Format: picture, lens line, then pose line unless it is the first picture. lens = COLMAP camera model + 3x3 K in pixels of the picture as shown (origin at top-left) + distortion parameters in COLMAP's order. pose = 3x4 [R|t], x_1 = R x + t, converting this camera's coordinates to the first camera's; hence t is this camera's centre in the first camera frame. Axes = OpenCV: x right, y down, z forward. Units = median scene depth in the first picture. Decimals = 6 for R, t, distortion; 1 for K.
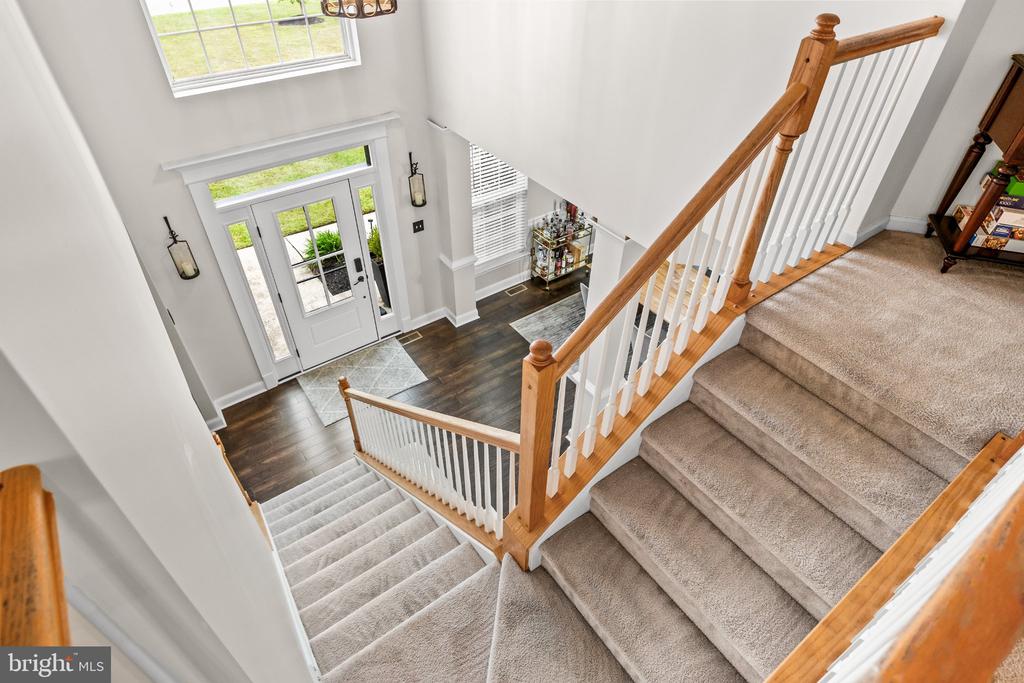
lens RADIAL K [[570.8, 0, 510.8], [0, 570.8, 341.8], [0, 0, 1]] dist [-0.003048, -0.001070]
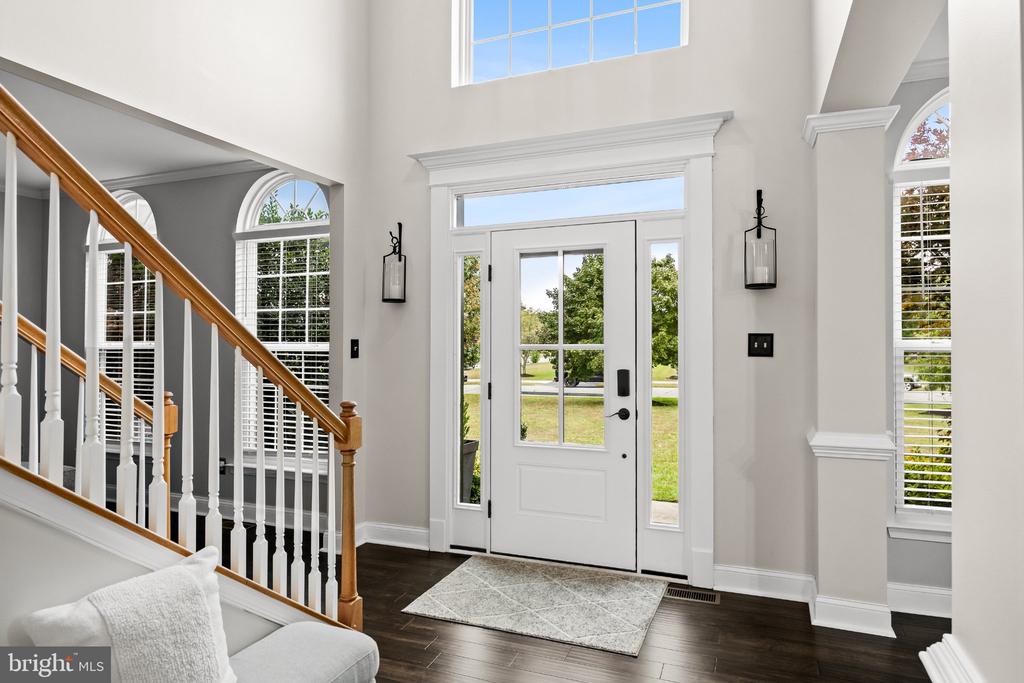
lens RADIAL K [[616.4, 0, 512.0], [0, 616.4, 339.0], [0, 0, 1]] dist [-0.004480, -0.001379]
pose [[0.537157, -0.022822, -0.843174, 0.169093], [-0.553653, 0.744606, -0.372867, 0.110401], [0.636342, 0.667114, 0.387335, 0.642338]]
